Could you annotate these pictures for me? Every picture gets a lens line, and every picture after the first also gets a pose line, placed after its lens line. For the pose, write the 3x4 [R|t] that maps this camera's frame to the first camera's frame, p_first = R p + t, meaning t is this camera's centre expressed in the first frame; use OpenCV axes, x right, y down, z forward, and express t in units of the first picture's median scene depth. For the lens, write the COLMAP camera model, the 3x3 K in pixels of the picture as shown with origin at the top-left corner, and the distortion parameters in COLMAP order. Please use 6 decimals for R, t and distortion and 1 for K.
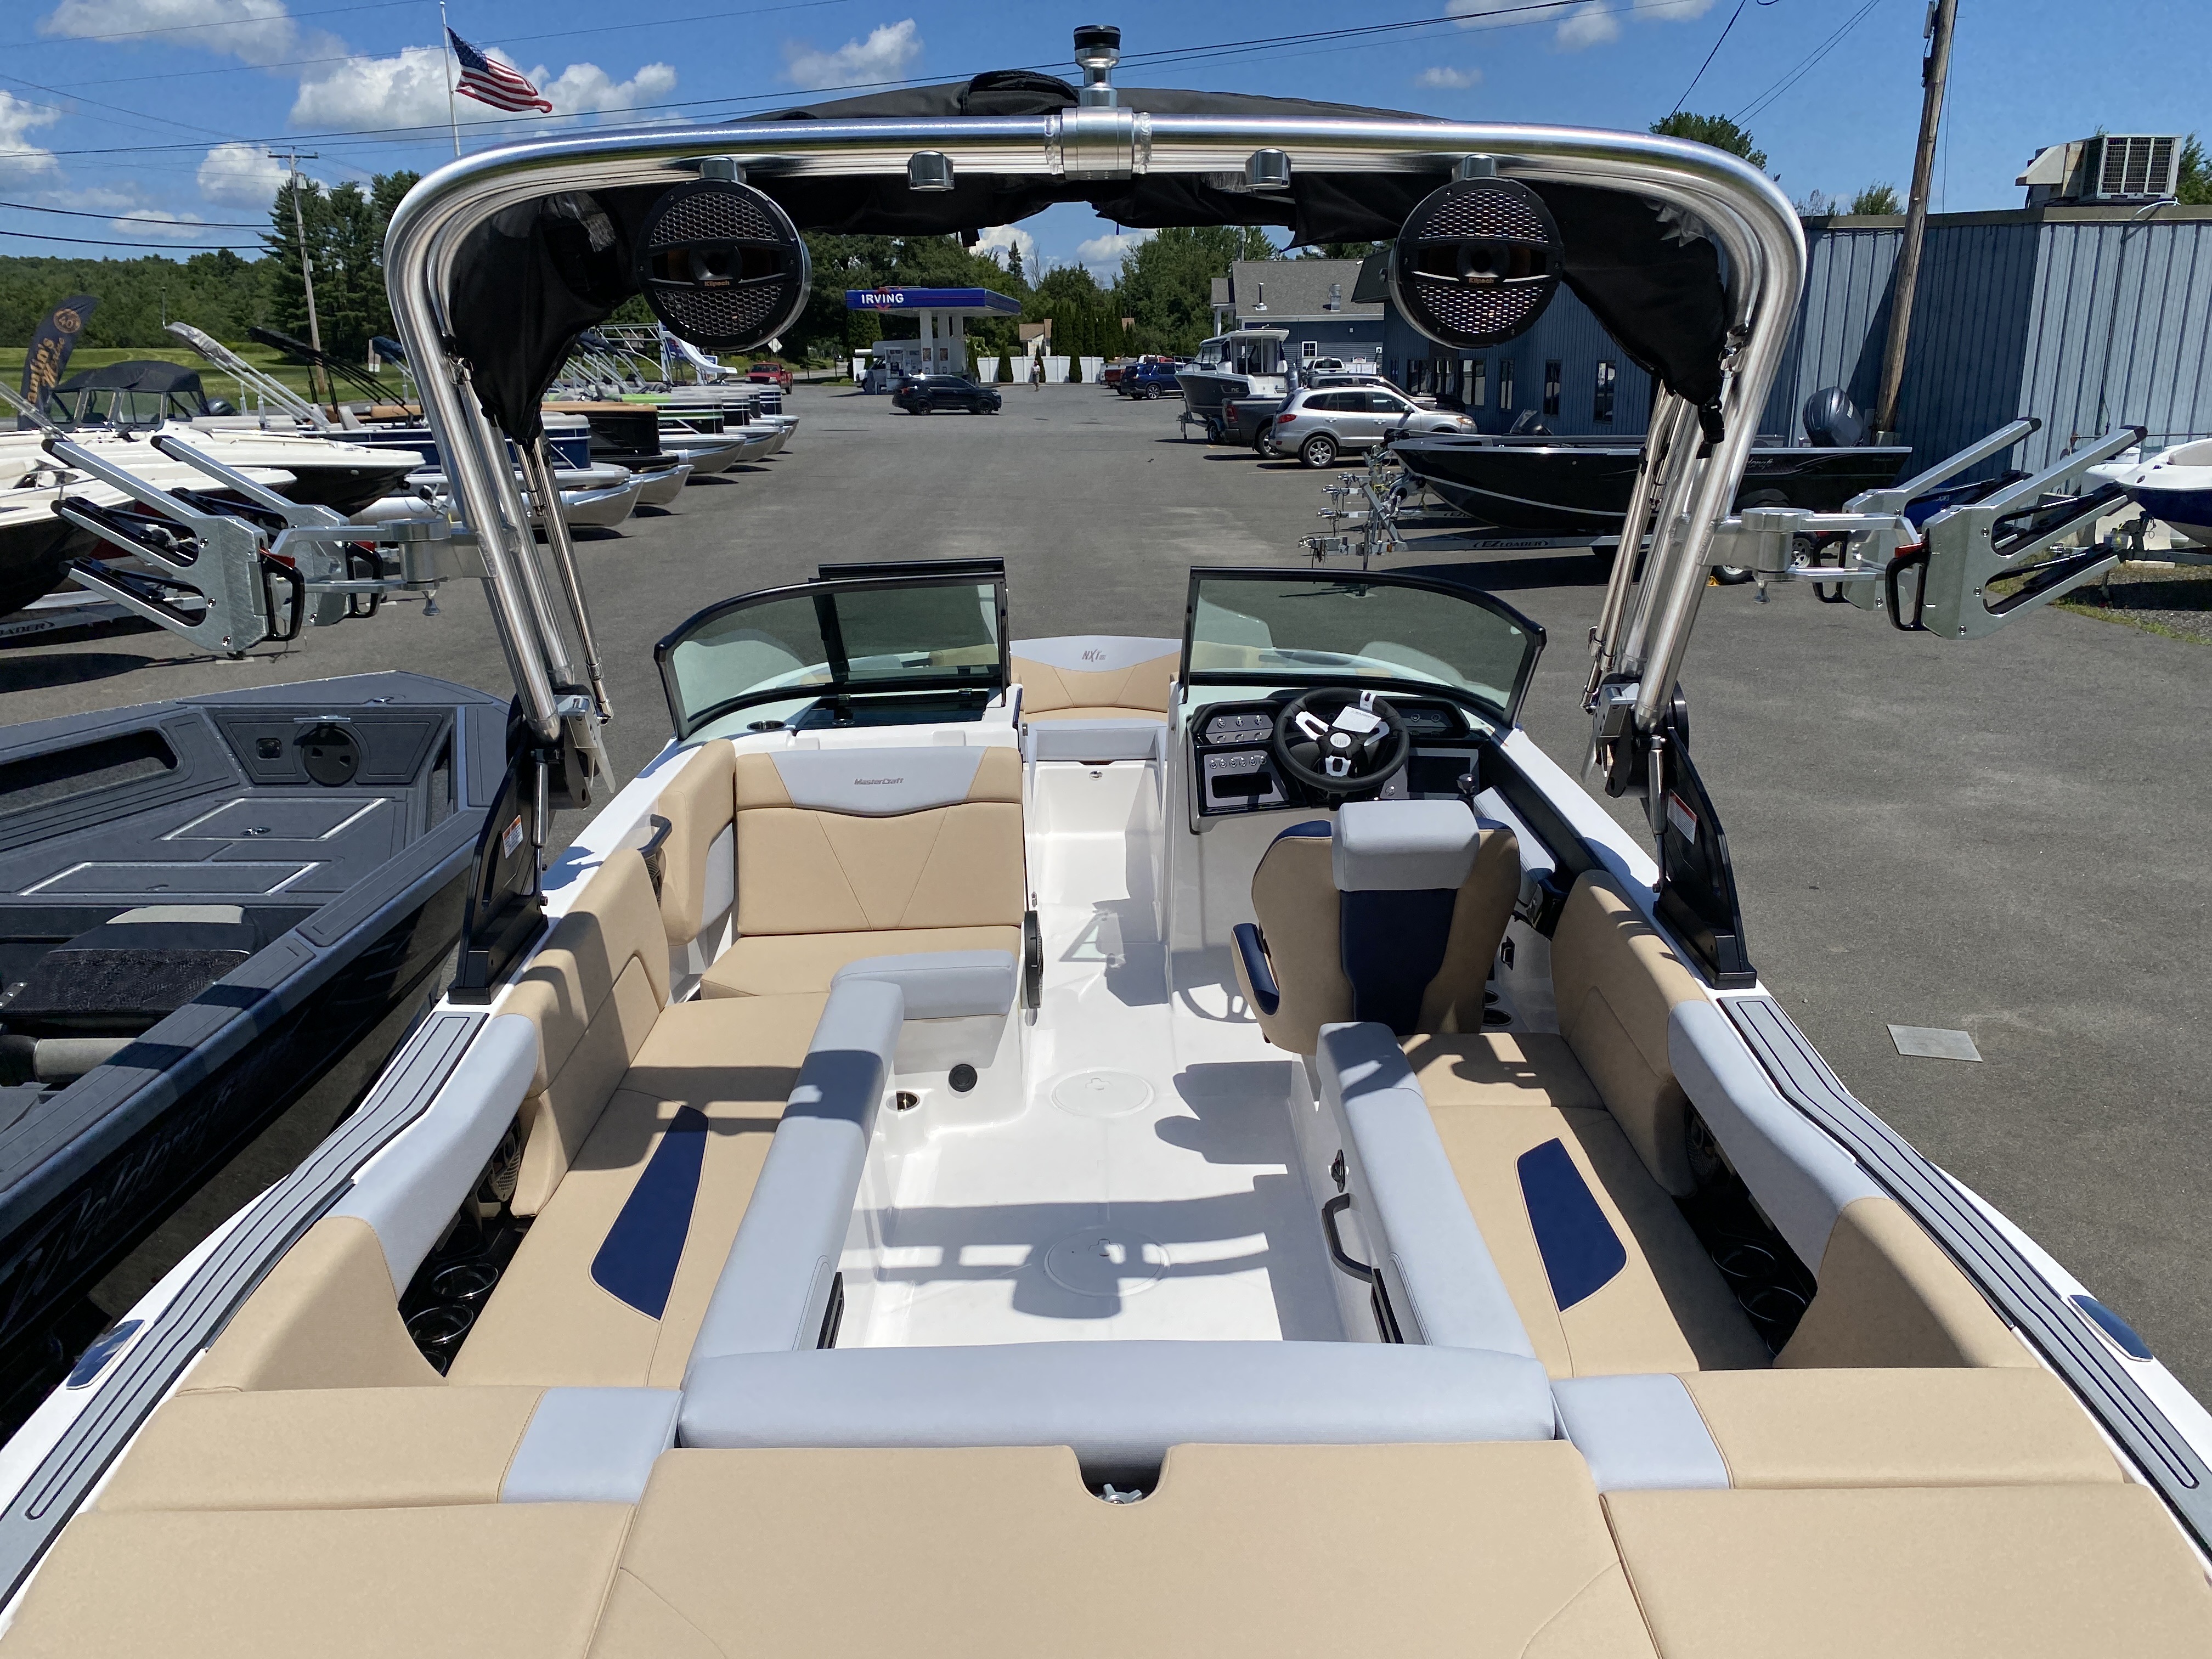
lens RADIAL K [[1696.4, 0, 1125.3], [0, 1696.4, 827.0], [0, 0, 1]] dist [0.126607, -0.167429]
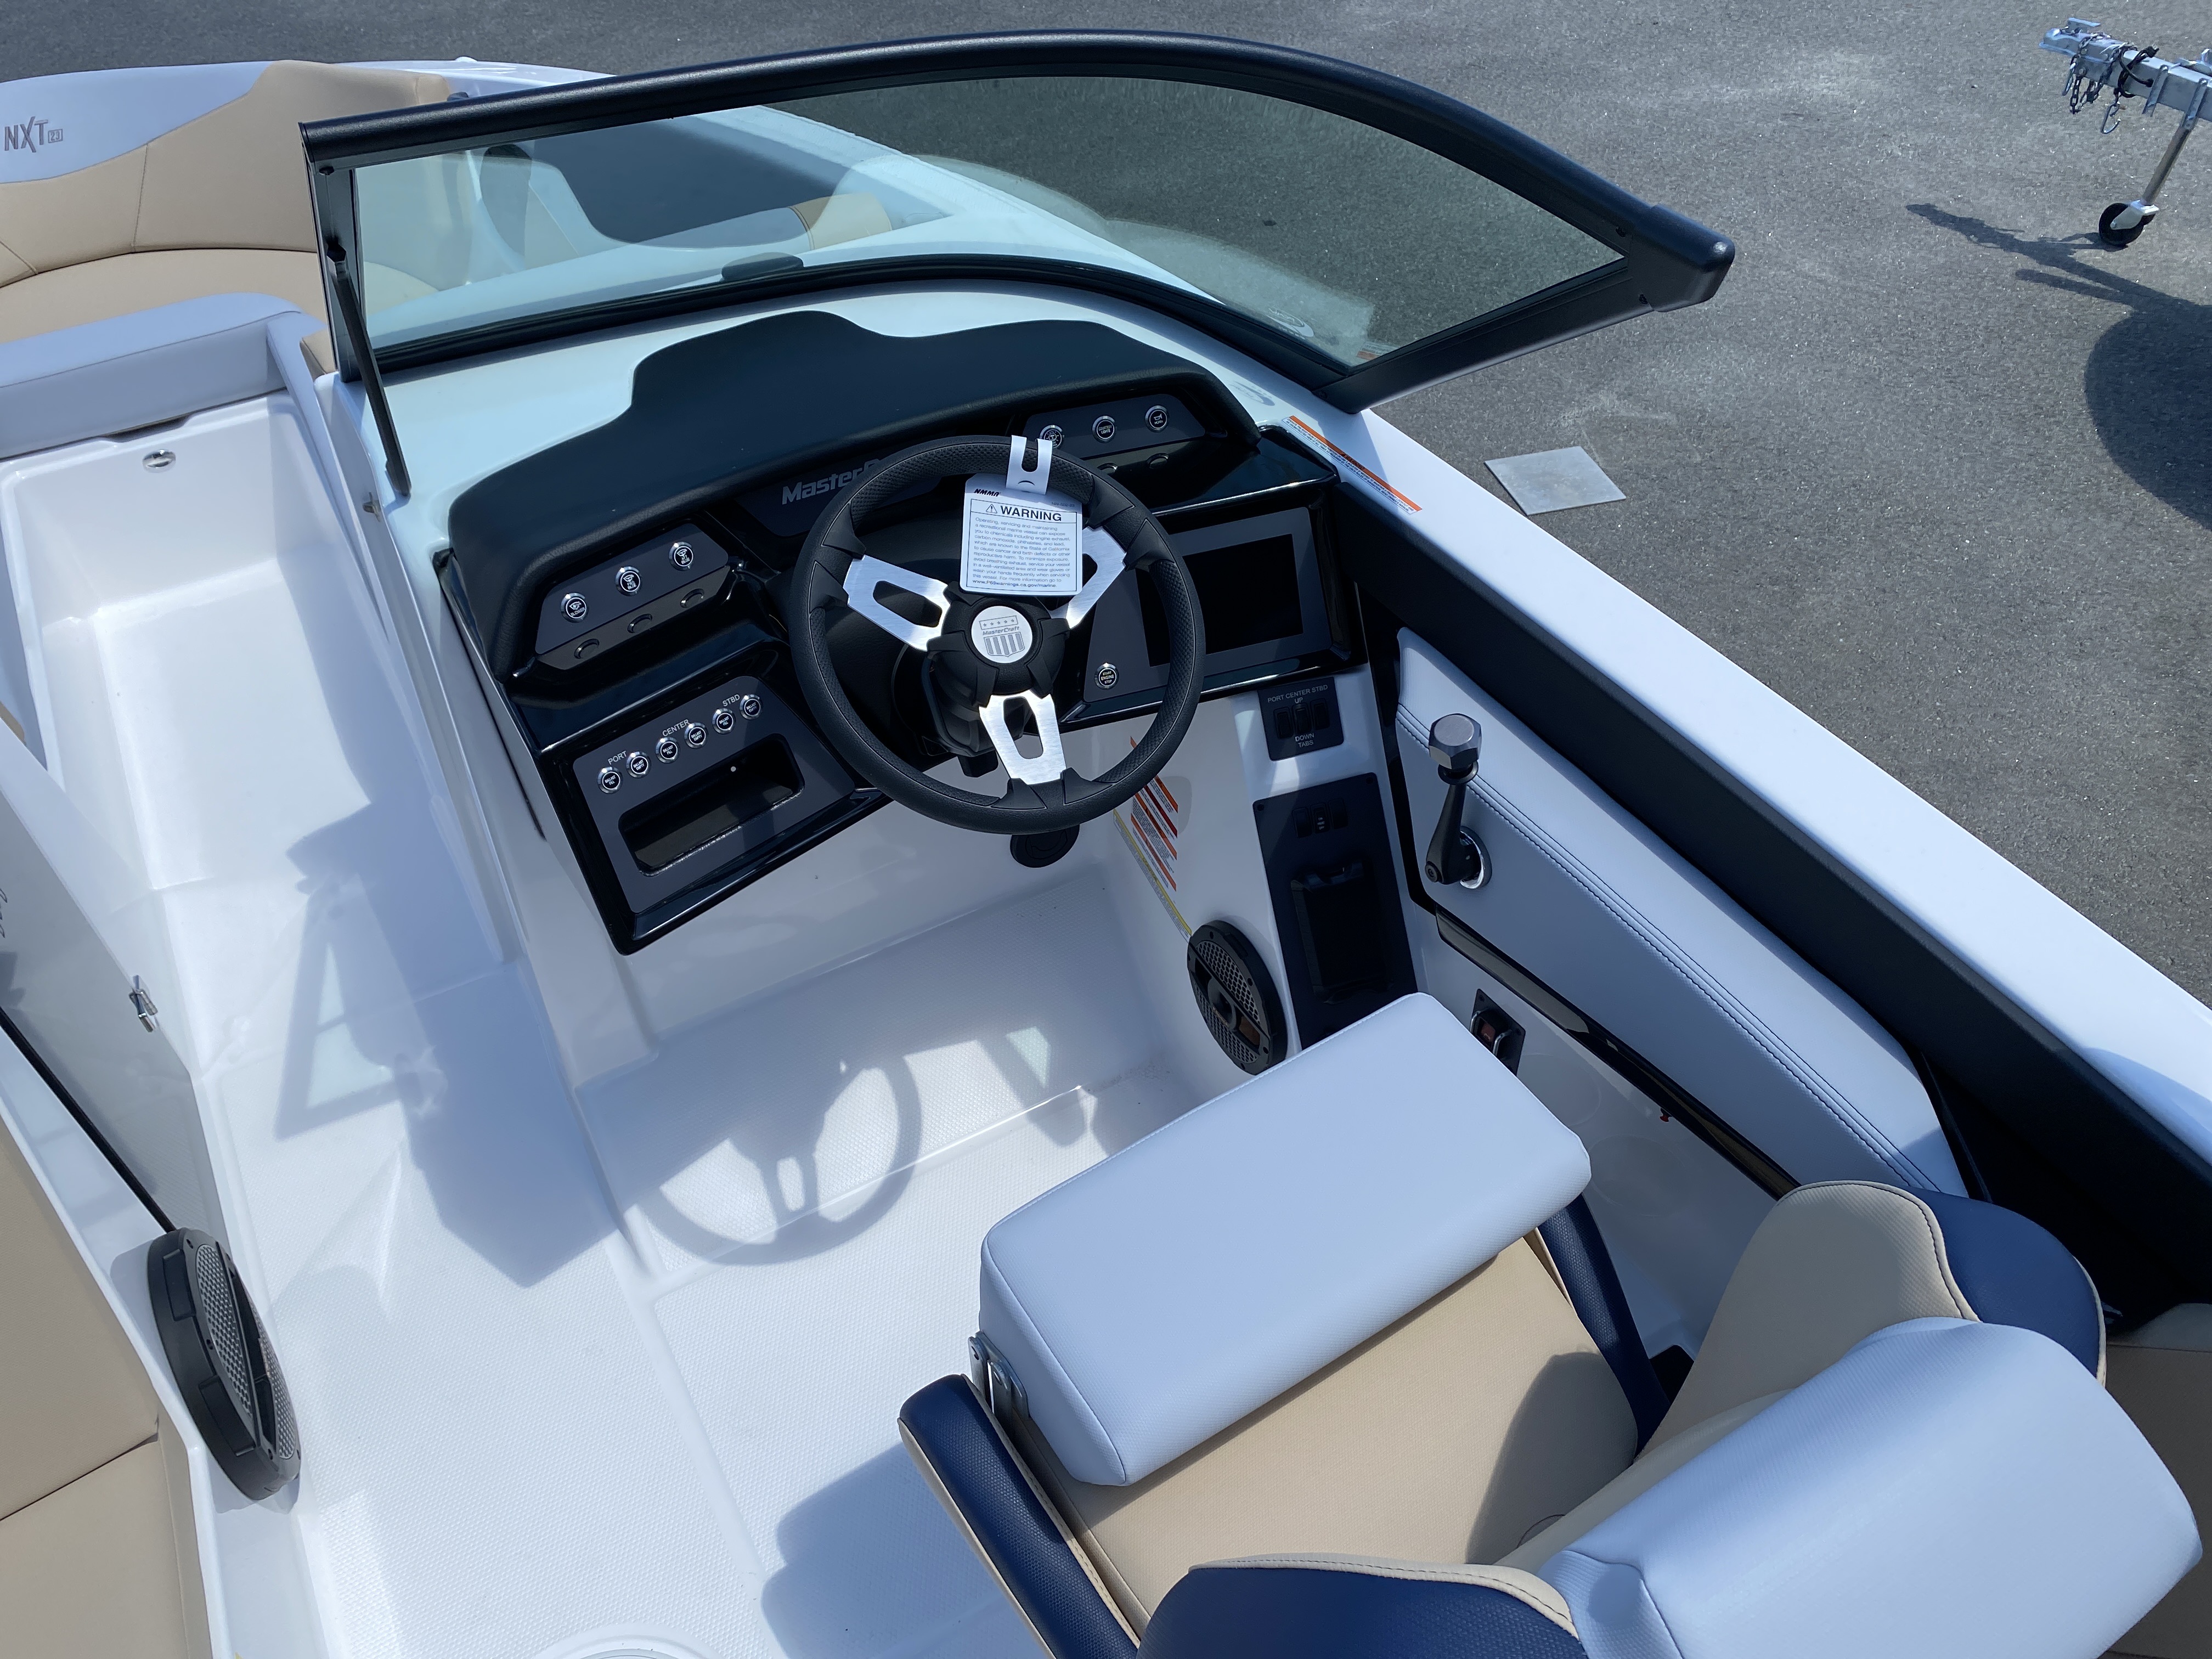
lens RADIAL K [[1711.1, 0, 1113.4], [0, 1711.1, 831.9], [0, 0, 1]] dist [0.050508, -0.035041]
pose [[0.881469, -0.330333, 0.337480, 0.027747], [0.156832, 0.878842, 0.450600, -0.179546], [-0.445439, -0.344262, 0.826479, 0.801918]]
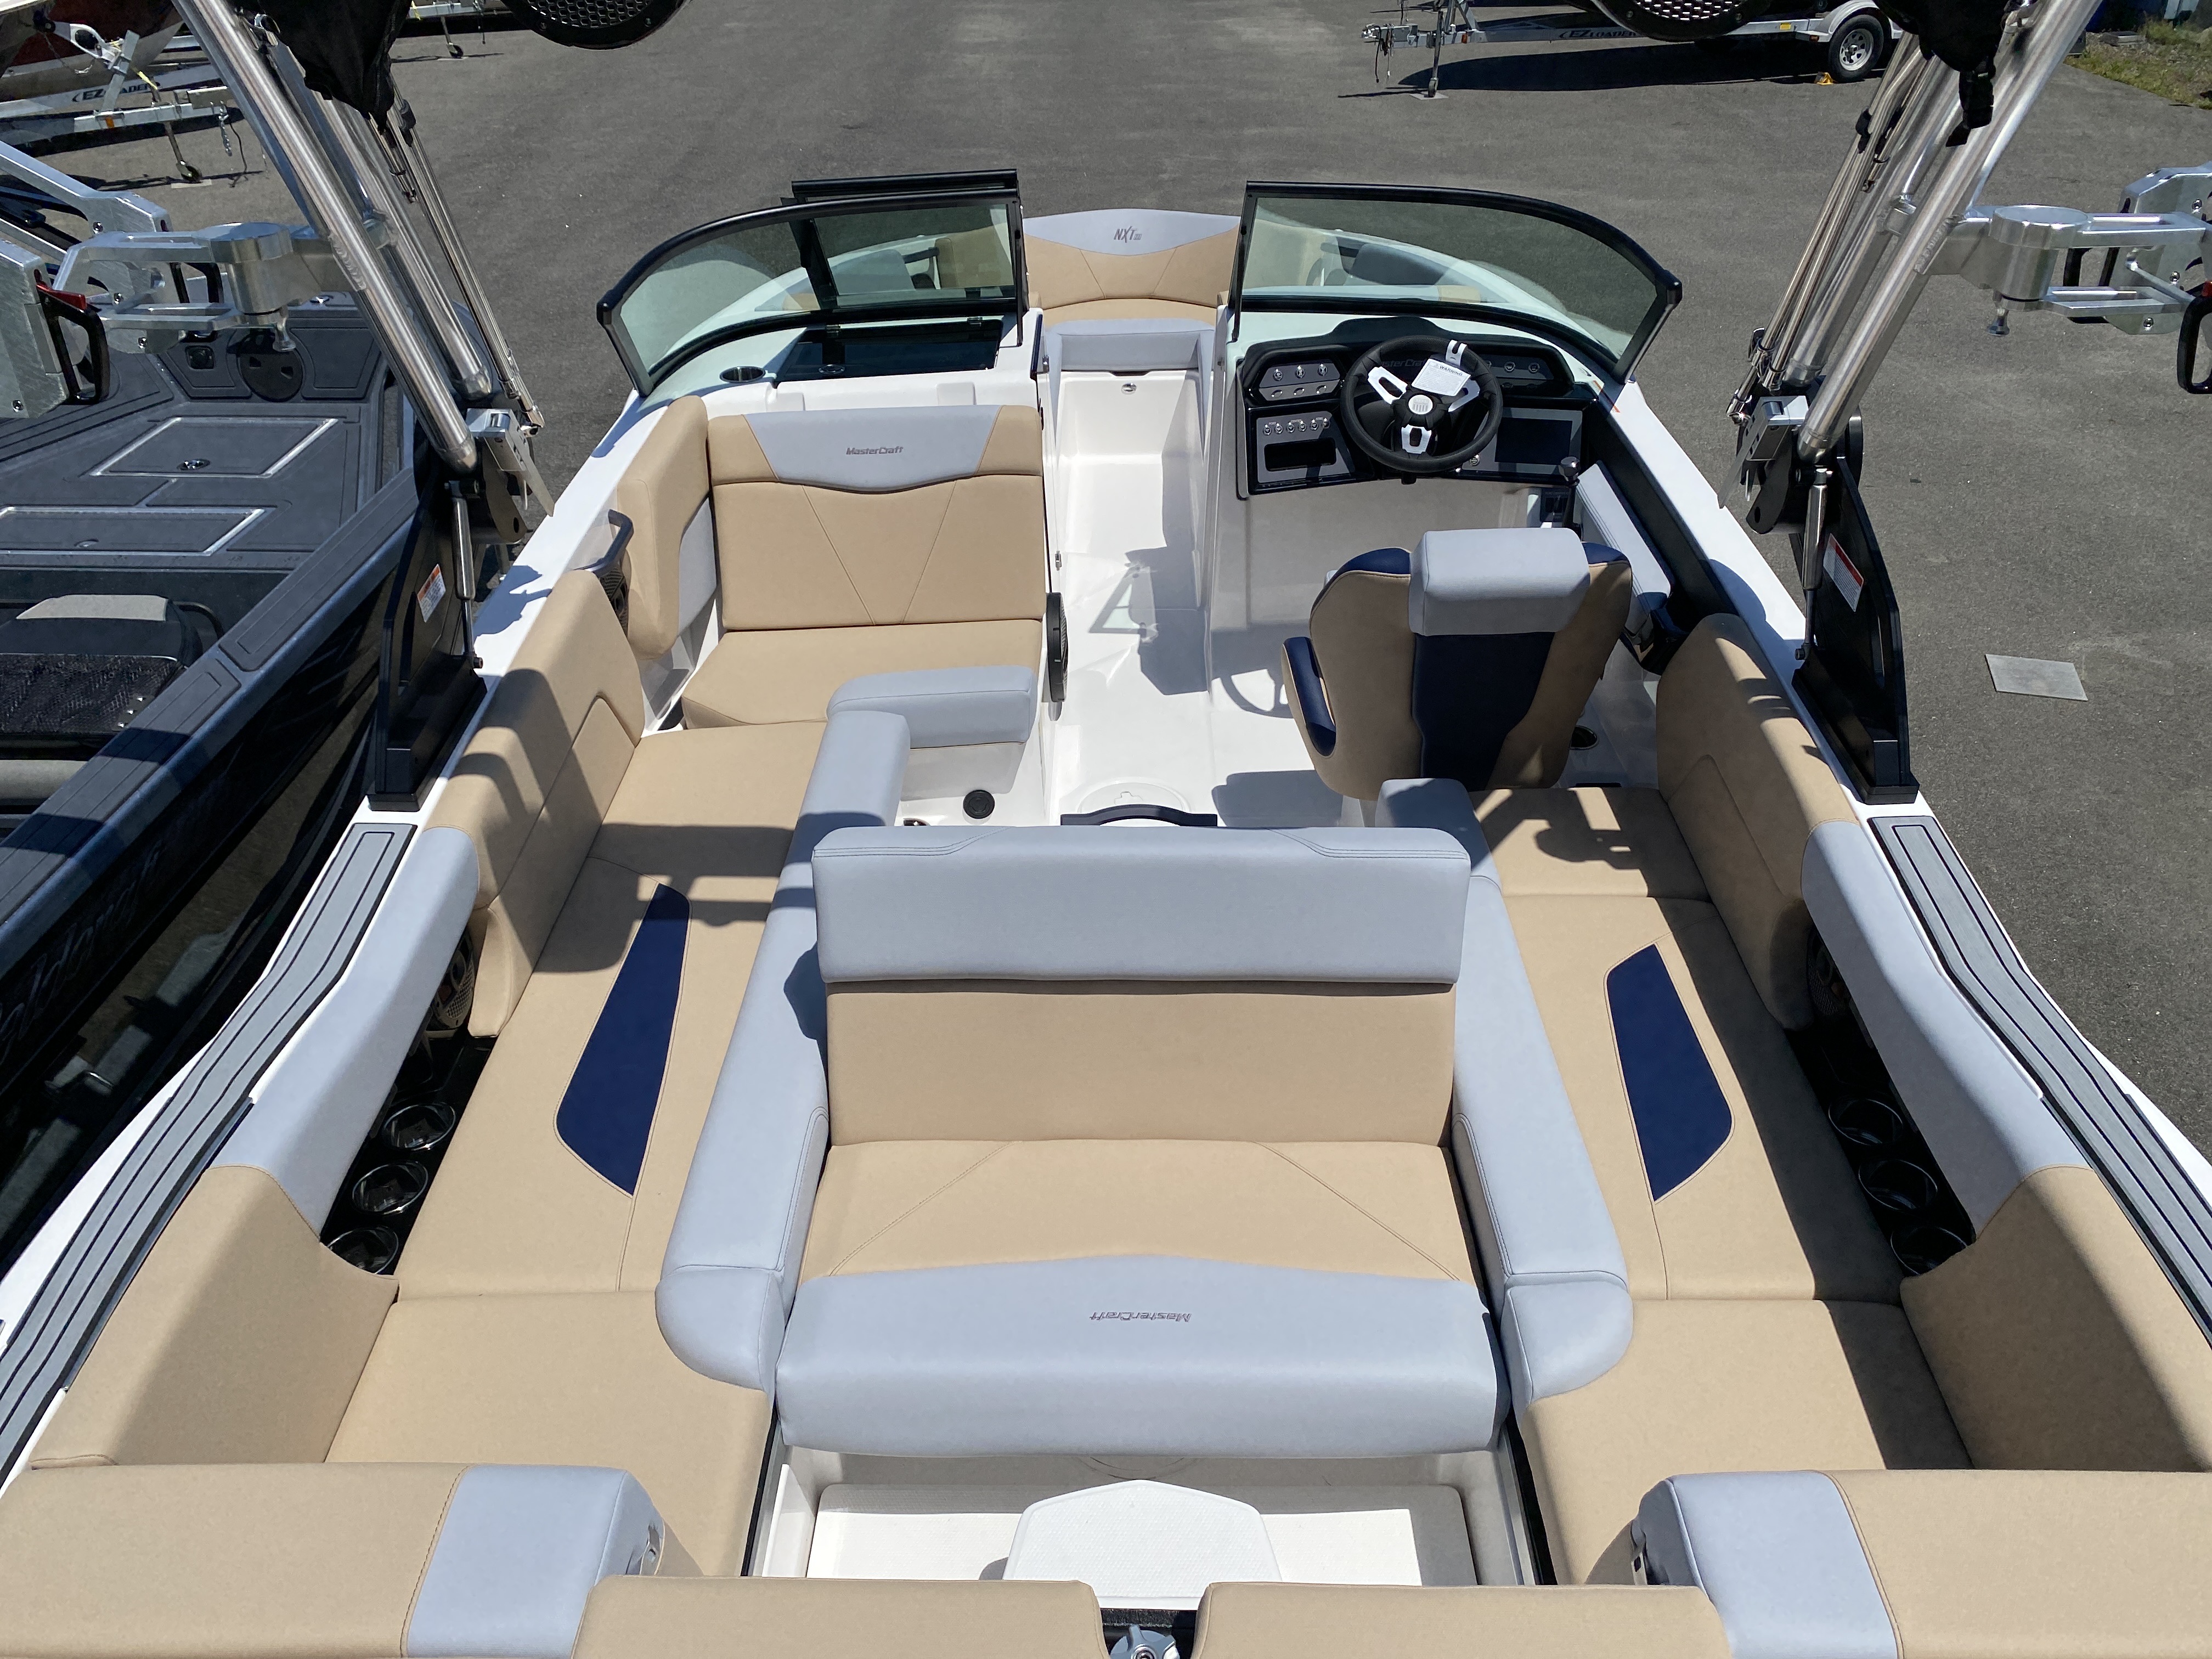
lens RADIAL K [[1711.1, 0, 1113.4], [0, 1711.1, 831.9], [0, 0, 1]] dist [0.050508, -0.035041]
pose [[0.999638, 0.011657, -0.024245, -0.002097], [-0.004423, 0.960194, 0.279298, -0.095469], [0.026536, -0.279089, 0.959898, 0.137752]]
